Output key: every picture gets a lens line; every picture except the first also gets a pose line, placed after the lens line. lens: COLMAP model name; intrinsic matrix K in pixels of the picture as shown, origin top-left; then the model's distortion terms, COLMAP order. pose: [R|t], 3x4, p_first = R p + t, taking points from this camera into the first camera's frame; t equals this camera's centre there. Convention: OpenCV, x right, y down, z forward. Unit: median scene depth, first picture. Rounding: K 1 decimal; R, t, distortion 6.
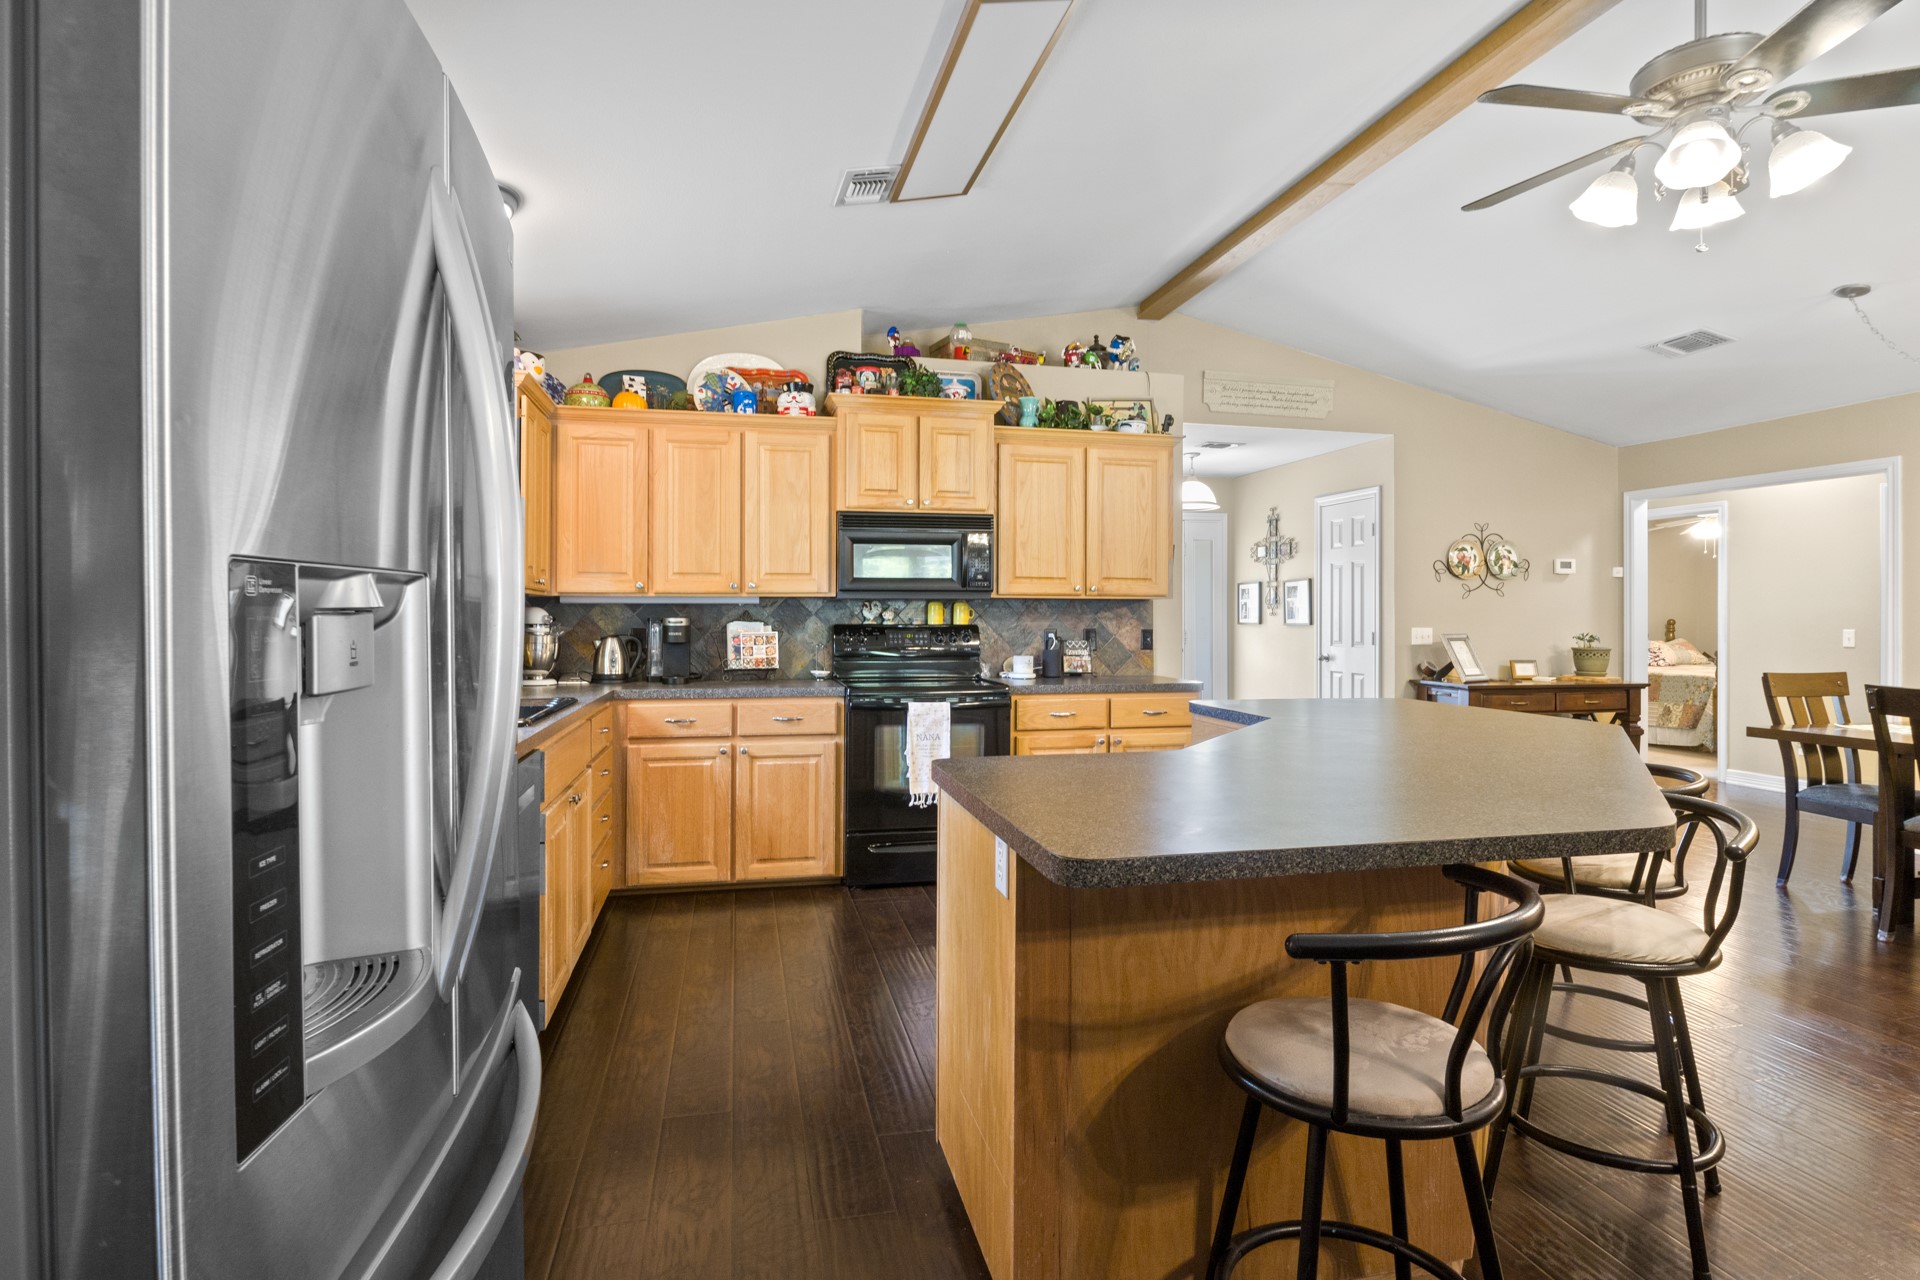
lens RADIAL K [[974.3, 0, 951.0], [0, 974.3, 615.4], [0, 0, 1]] dist [0.000426, -0.000152]
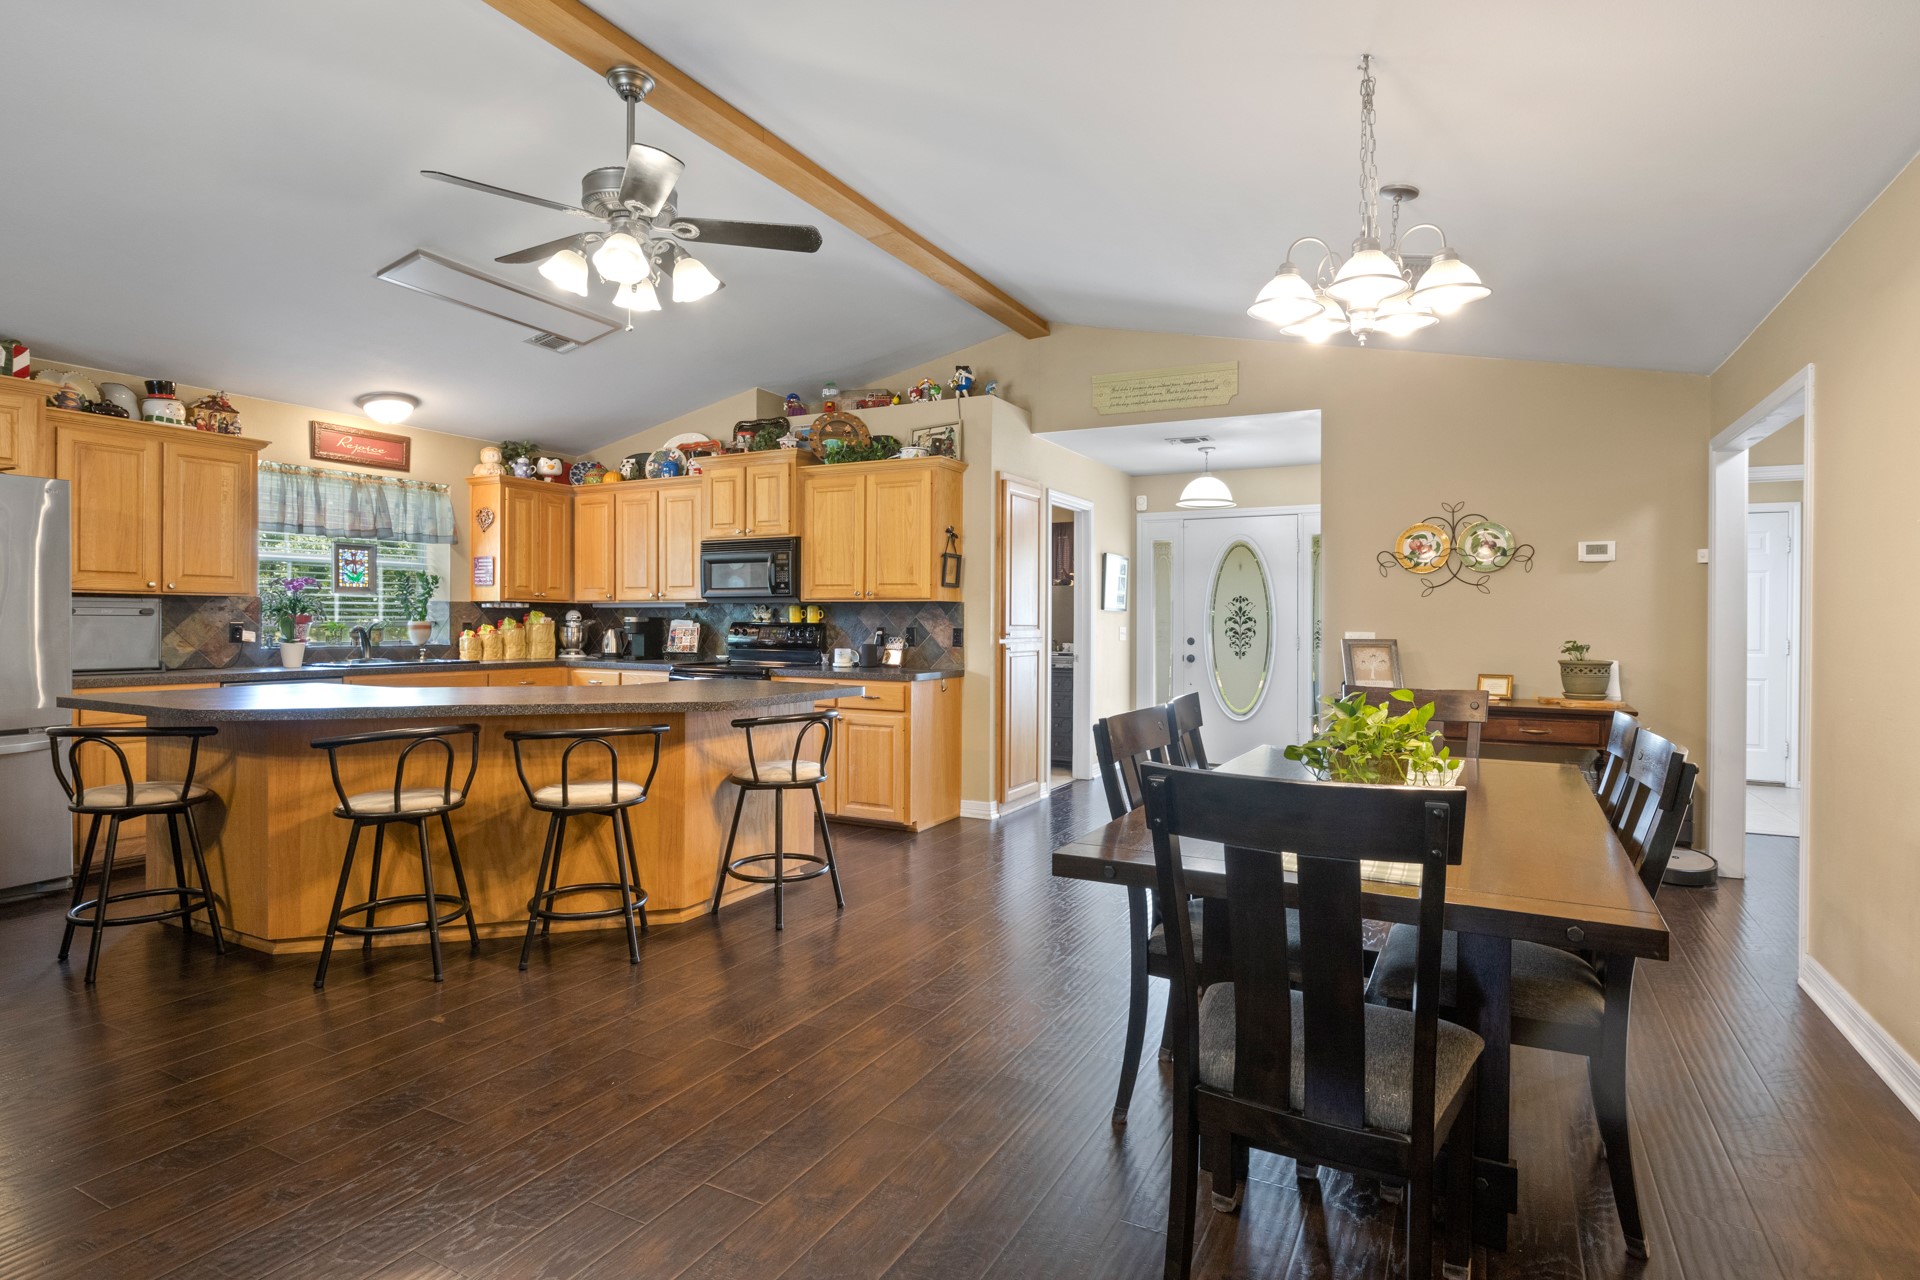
lens RADIAL K [[994.7, 0, 955.6], [0, 994.7, 621.3], [0, 0, 1]] dist [0.004009, -0.000829]
pose [[0.752003, 0.004787, -0.659143, 1.064398], [-0.003056, 0.999988, 0.003776, 0.001979], [0.659153, -0.000825, 0.752008, 0.156678]]
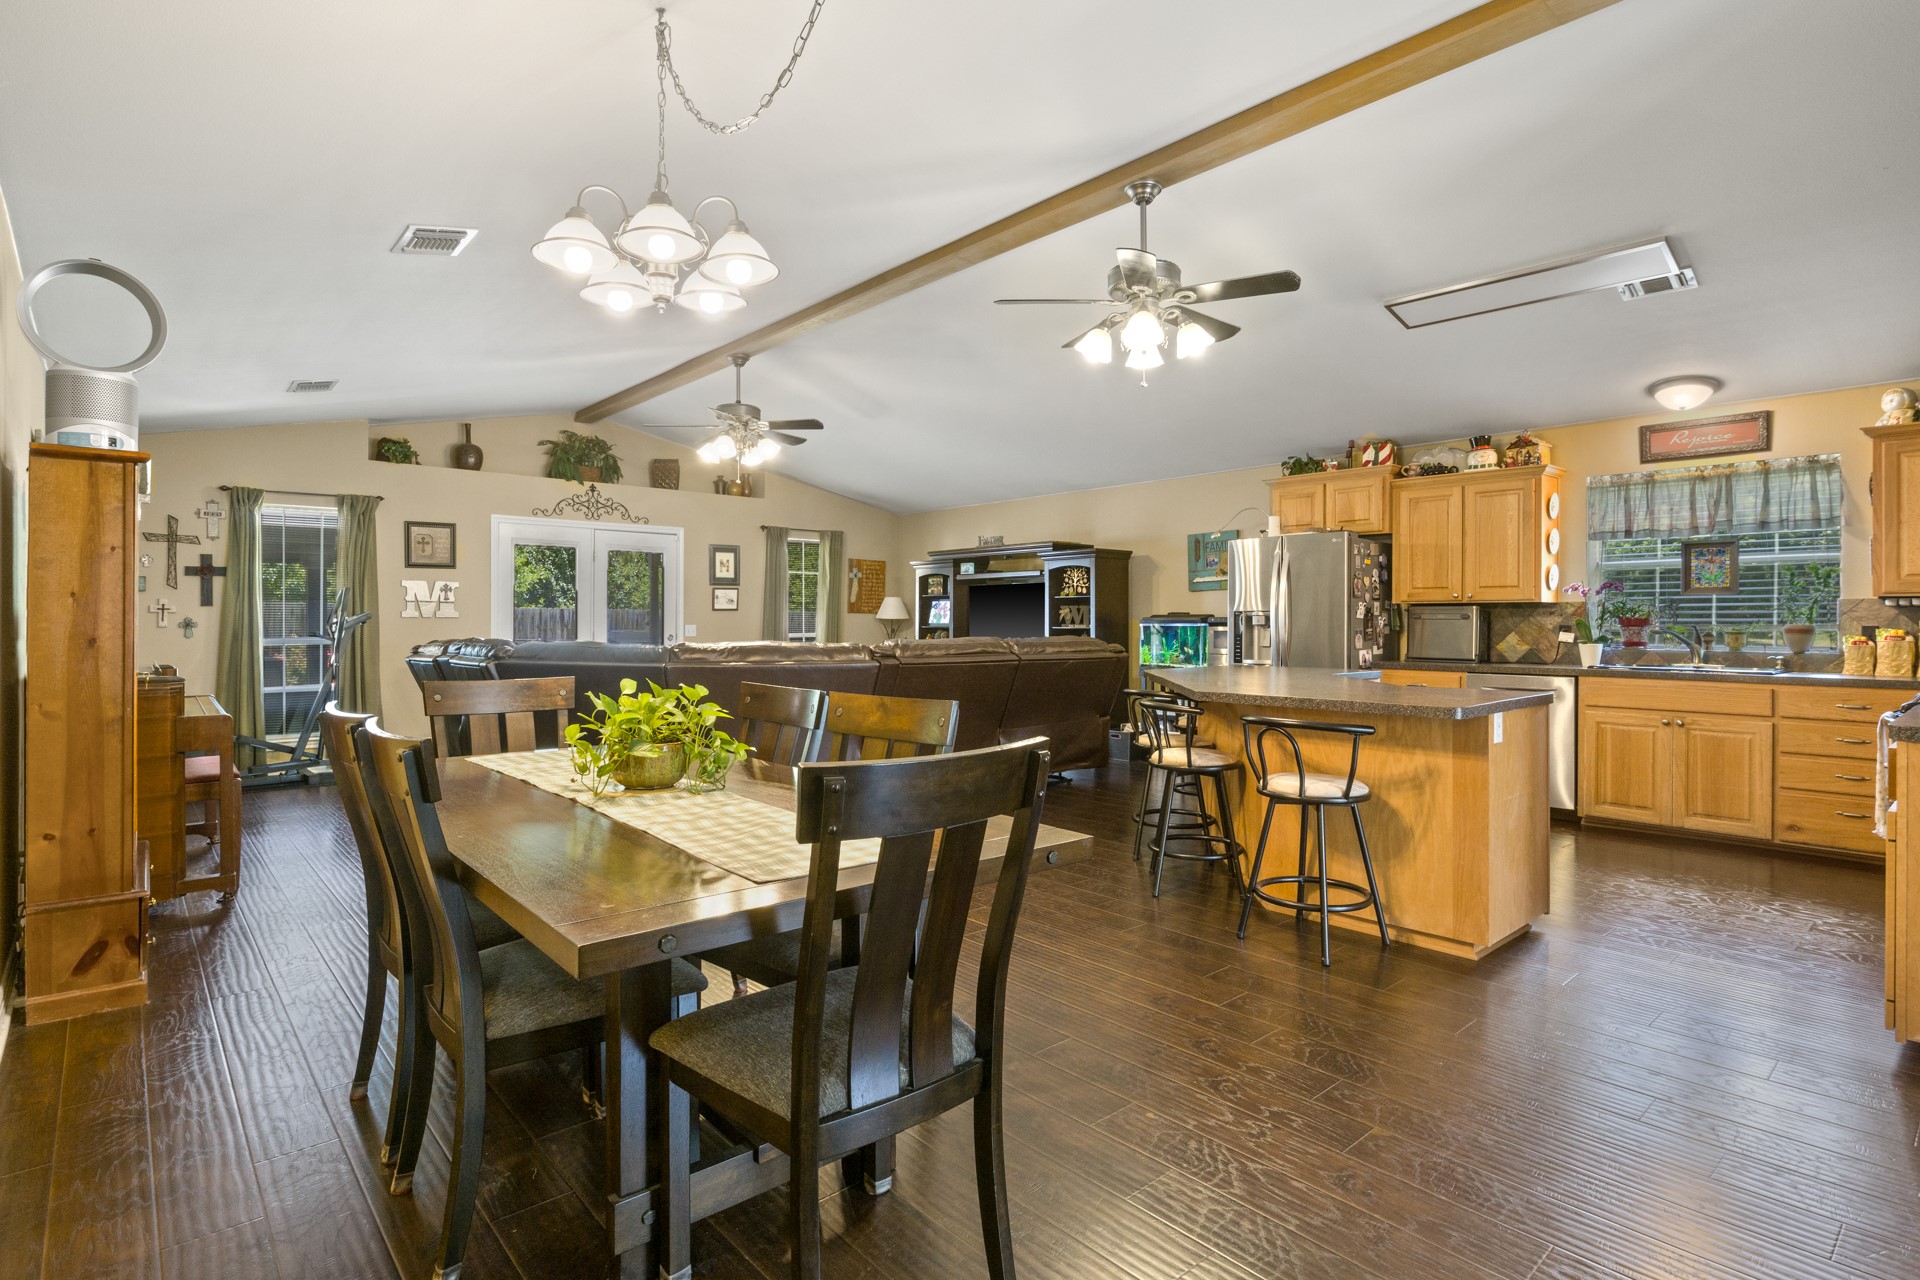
lens RADIAL K [[964.1, 0, 962.5], [0, 964.1, 620.3], [0, 0, 1]] dist [-0.004492, -0.001649]
pose [[-0.878618, -0.005793, -0.477491, 0.975492], [-0.002657, 0.999970, -0.007244, 0.015410], [0.477519, -0.005096, -0.878607, 1.221859]]
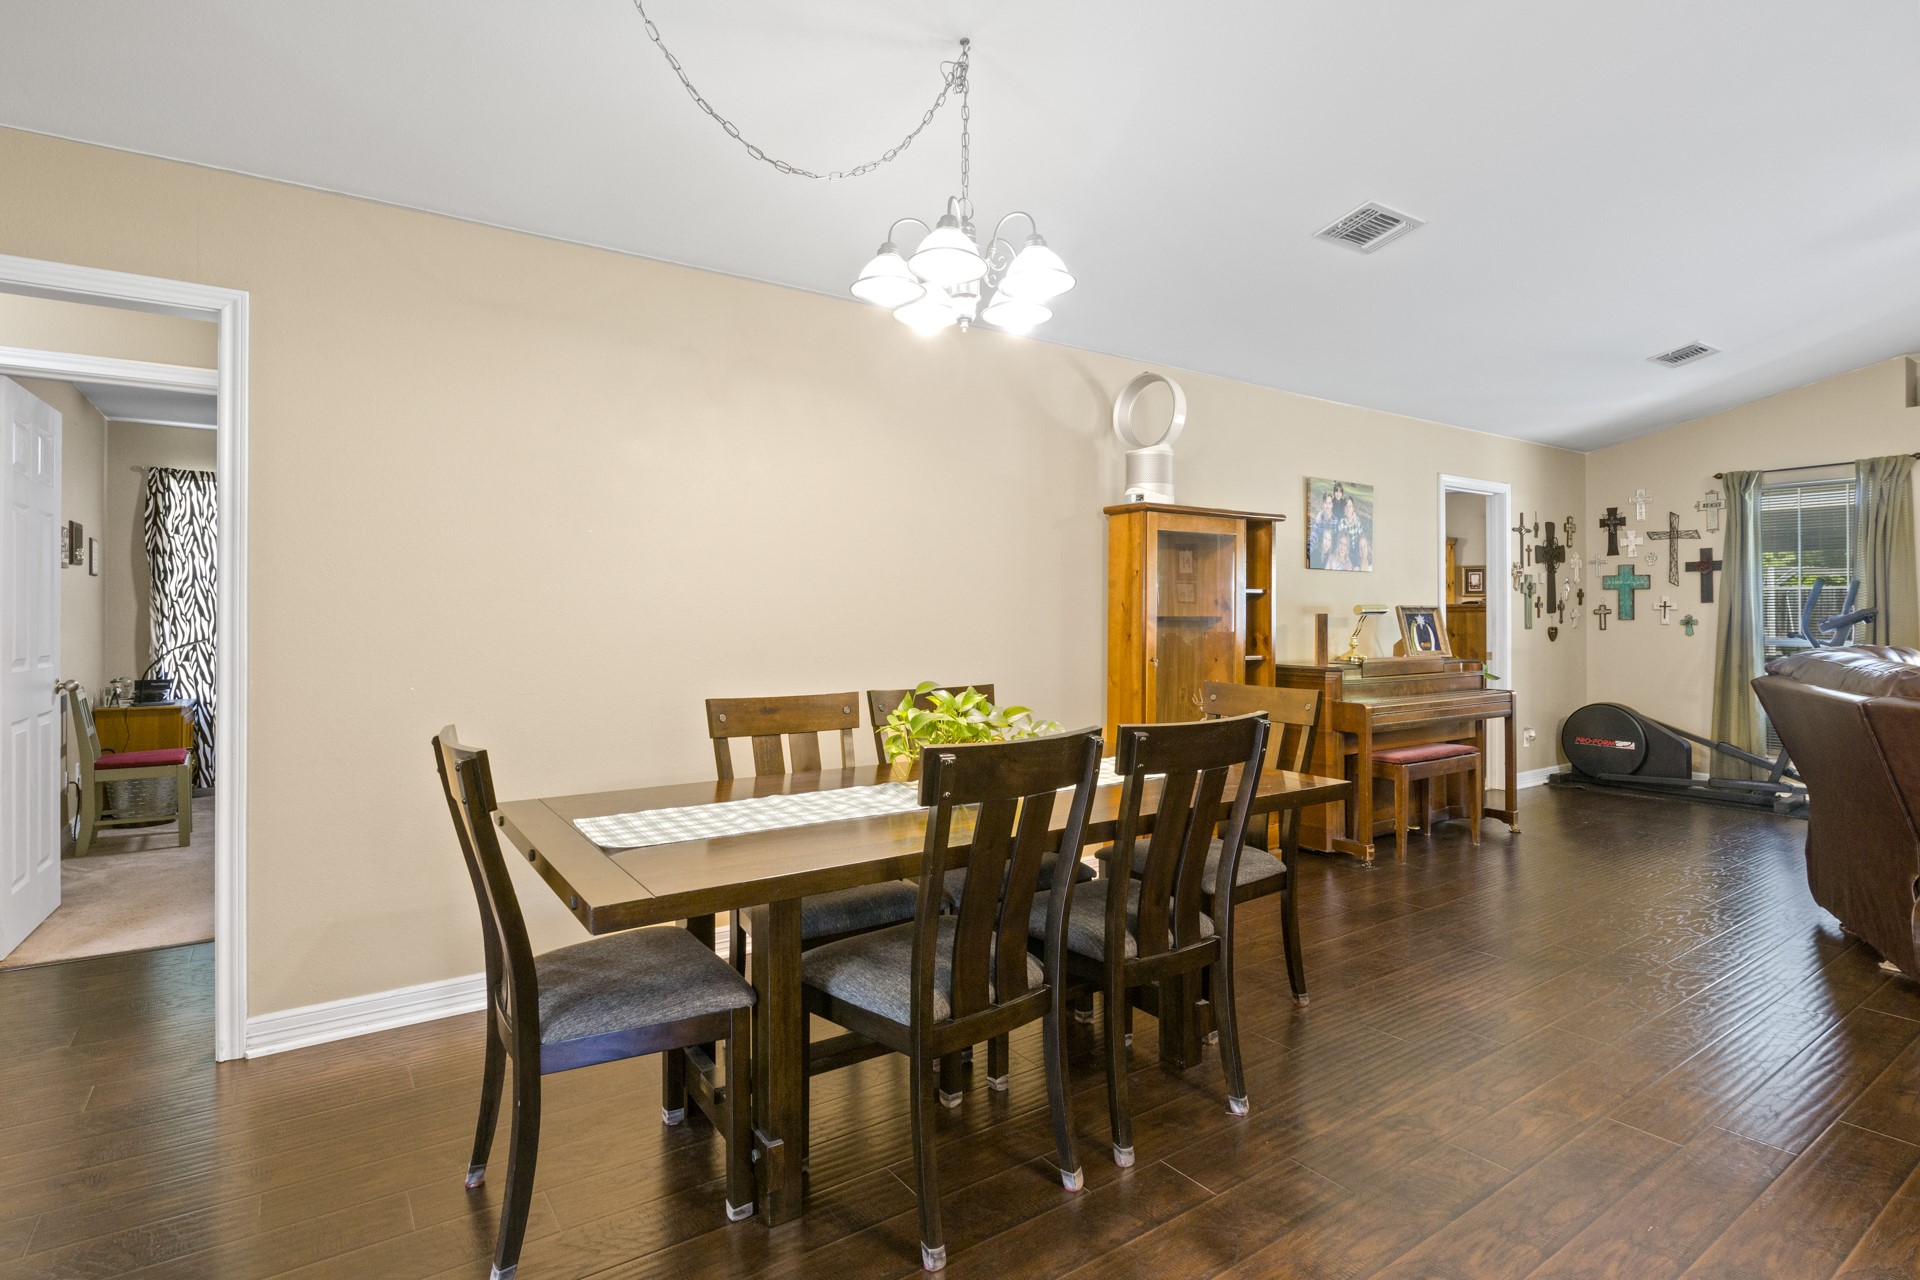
lens RADIAL K [[966.1, 0, 961.4], [0, 966.1, 607.7], [0, 0, 1]] dist [-0.007292, -0.001342]
pose [[-0.369342, -0.000880, 0.929293, 0.391986], [-0.006430, 0.999978, -0.001609, 0.002497], [-0.929271, -0.006570, -0.369339, 0.901427]]
